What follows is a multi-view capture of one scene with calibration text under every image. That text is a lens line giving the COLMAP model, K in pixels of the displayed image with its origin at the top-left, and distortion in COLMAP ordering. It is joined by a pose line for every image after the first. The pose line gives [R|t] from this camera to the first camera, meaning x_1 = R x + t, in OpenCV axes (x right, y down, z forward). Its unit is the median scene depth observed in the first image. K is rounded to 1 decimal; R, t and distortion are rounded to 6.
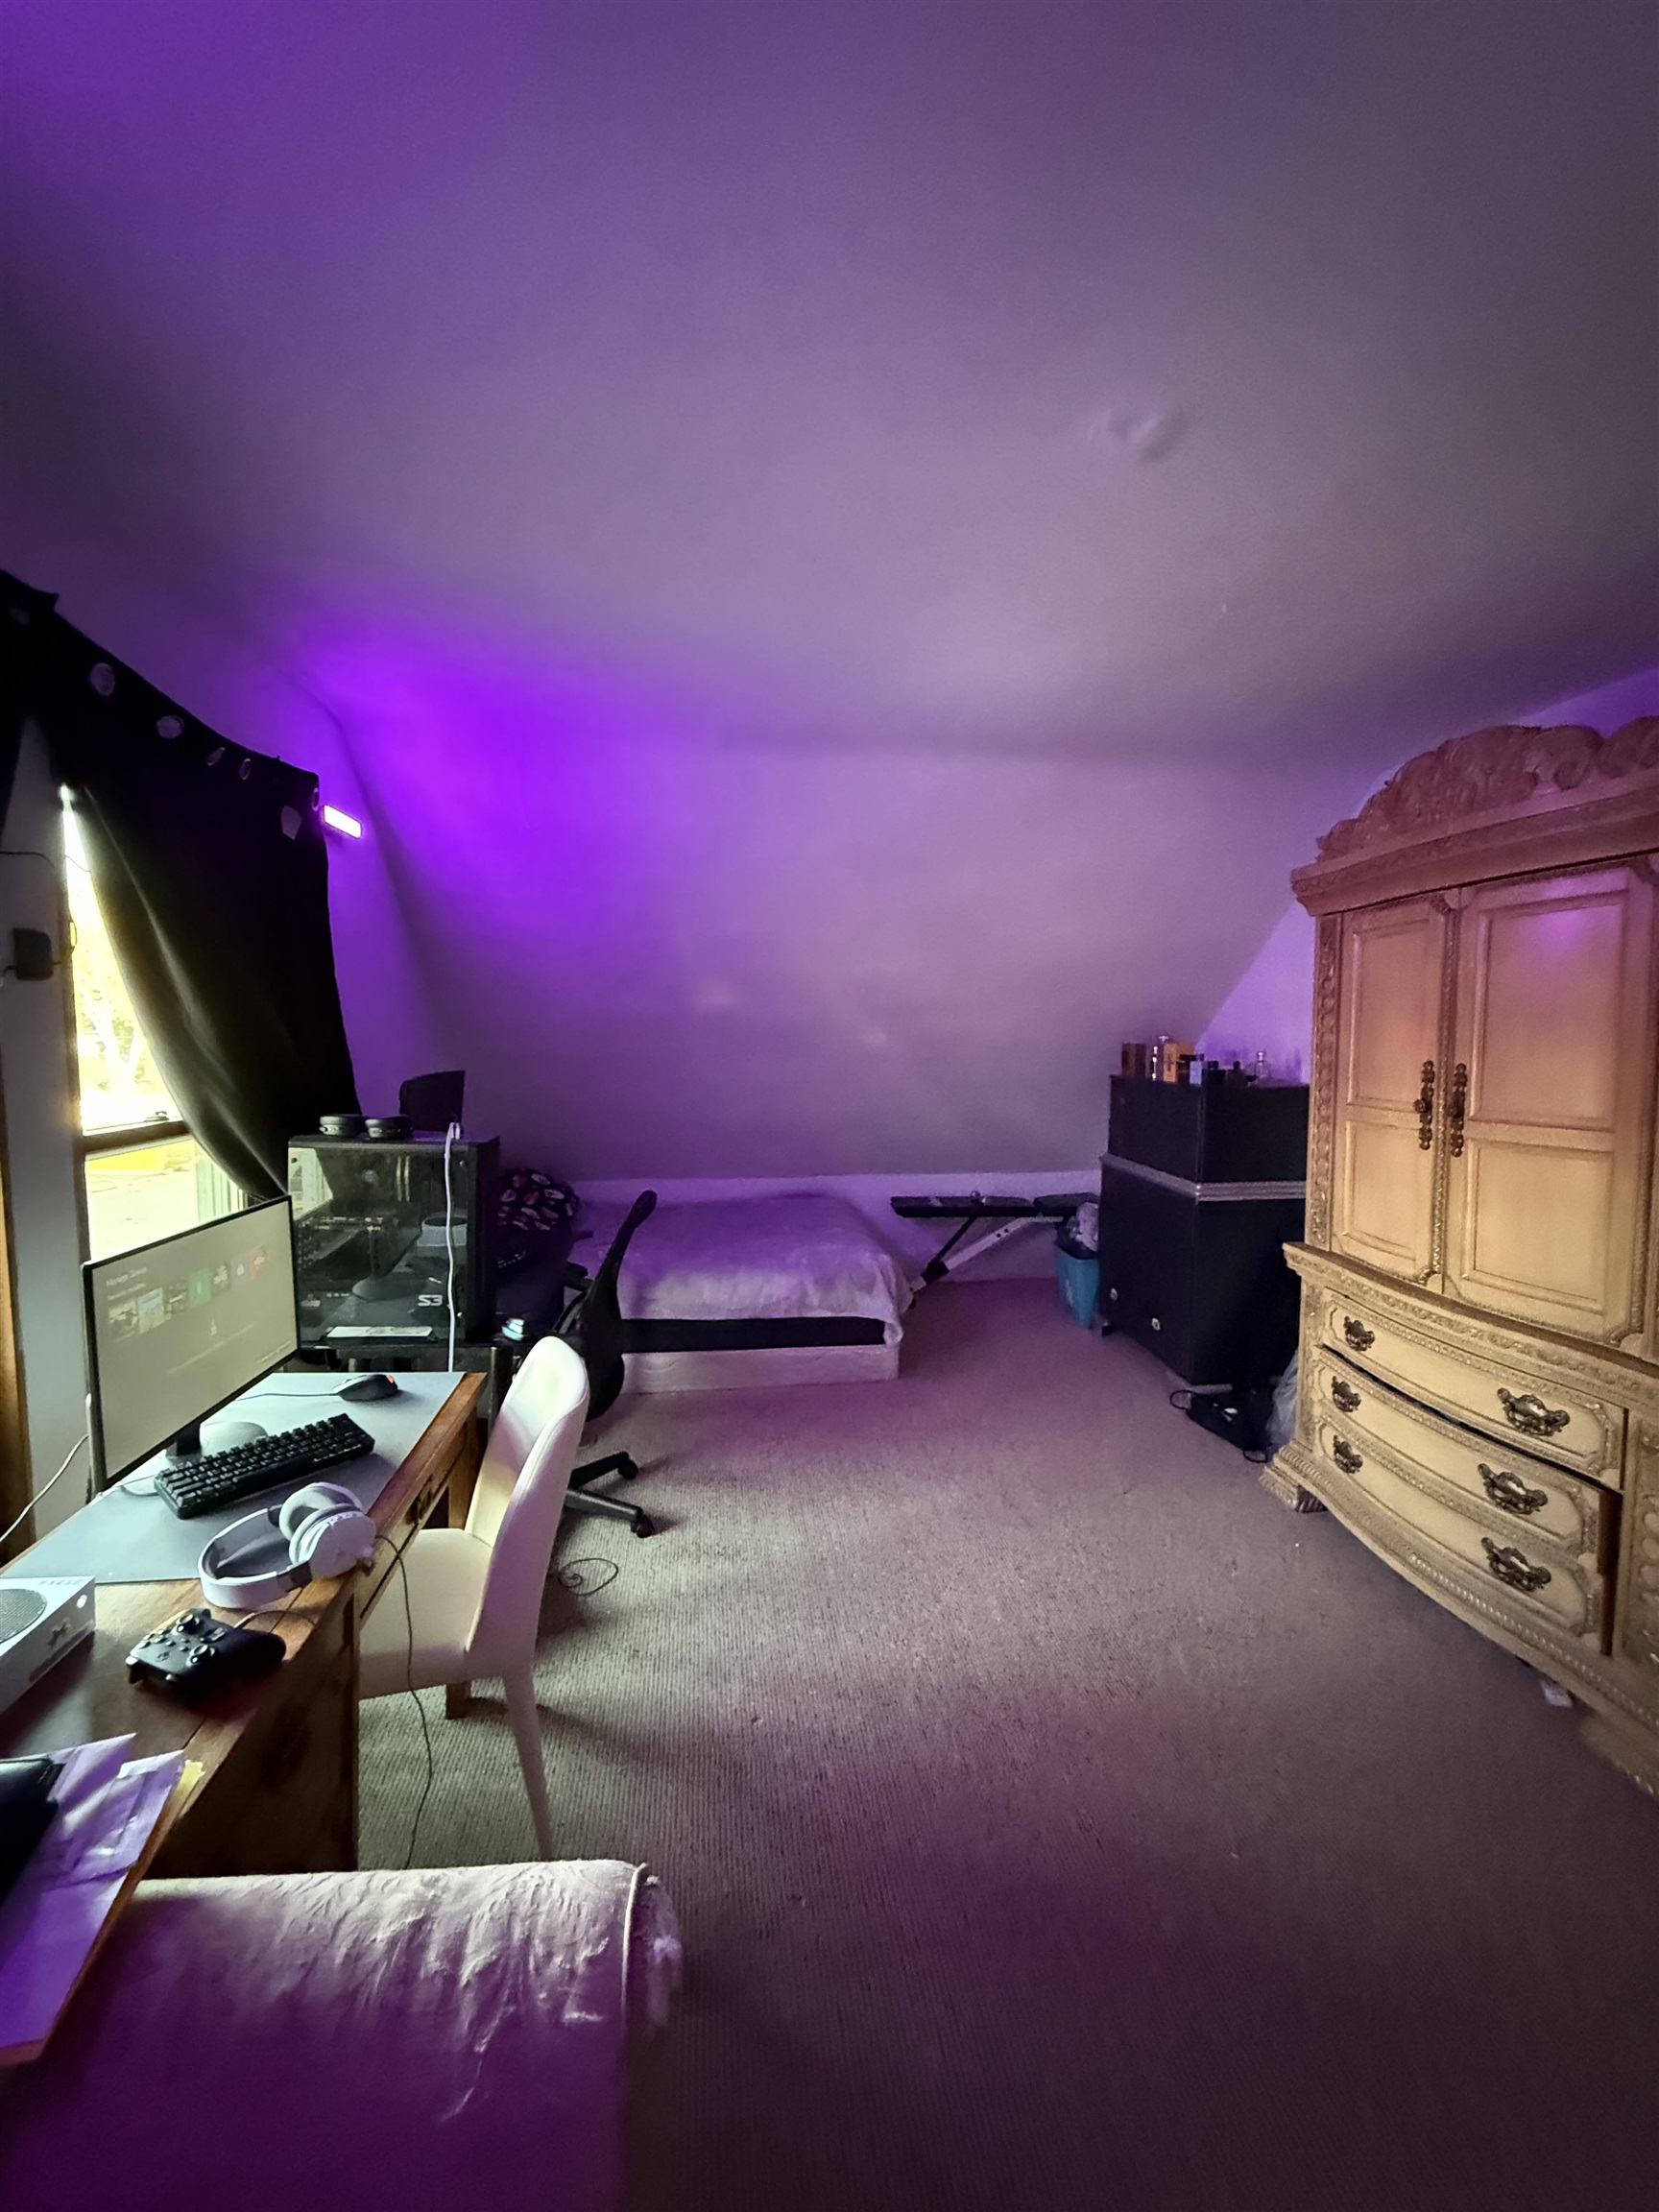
lens RADIAL K [[879.0, 0, 826.2], [0, 879.0, 1108.8], [0, 0, 1]] dist [-0.002014, 0.000022]
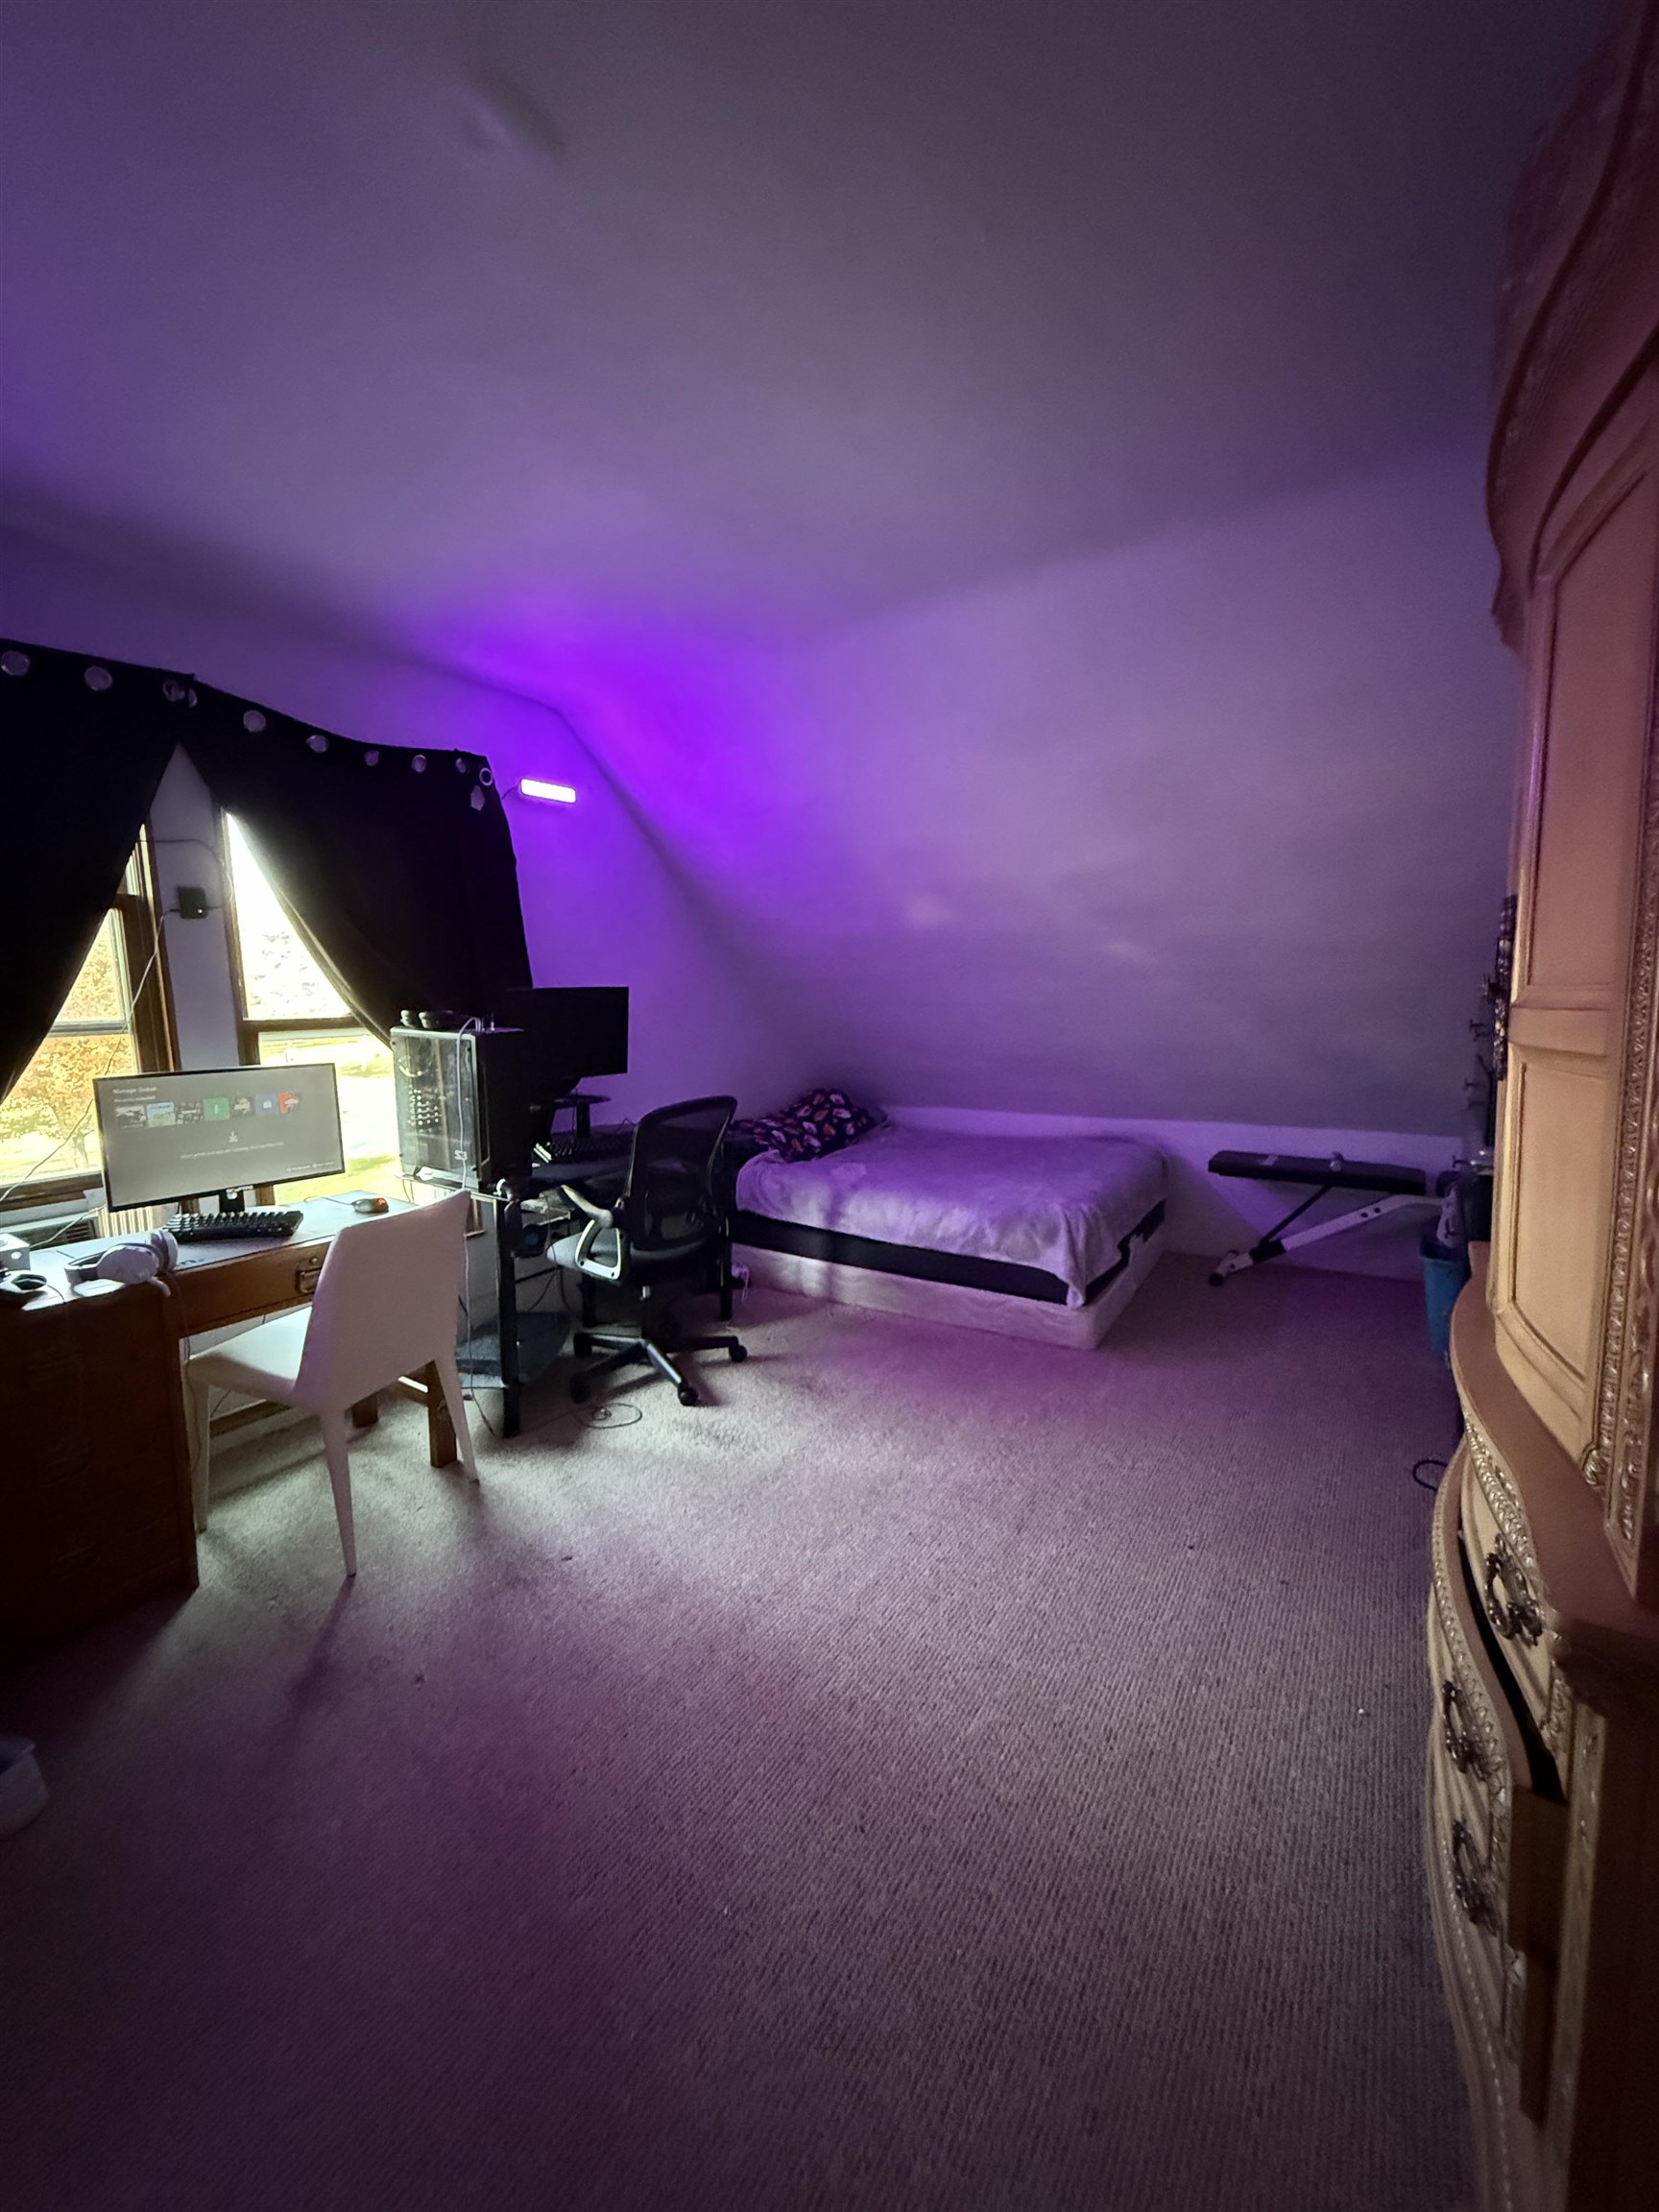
lens RADIAL K [[879.0, 0, 829.4], [0, 879.0, 1107.7], [0, 0, 1]] dist [-0.002014, 0.000022]
pose [[0.757689, 0.062903, -0.649577, 0.444345], [-0.029042, 0.997608, 0.062730, 0.028440], [0.651969, -0.028665, 0.757703, 0.207871]]
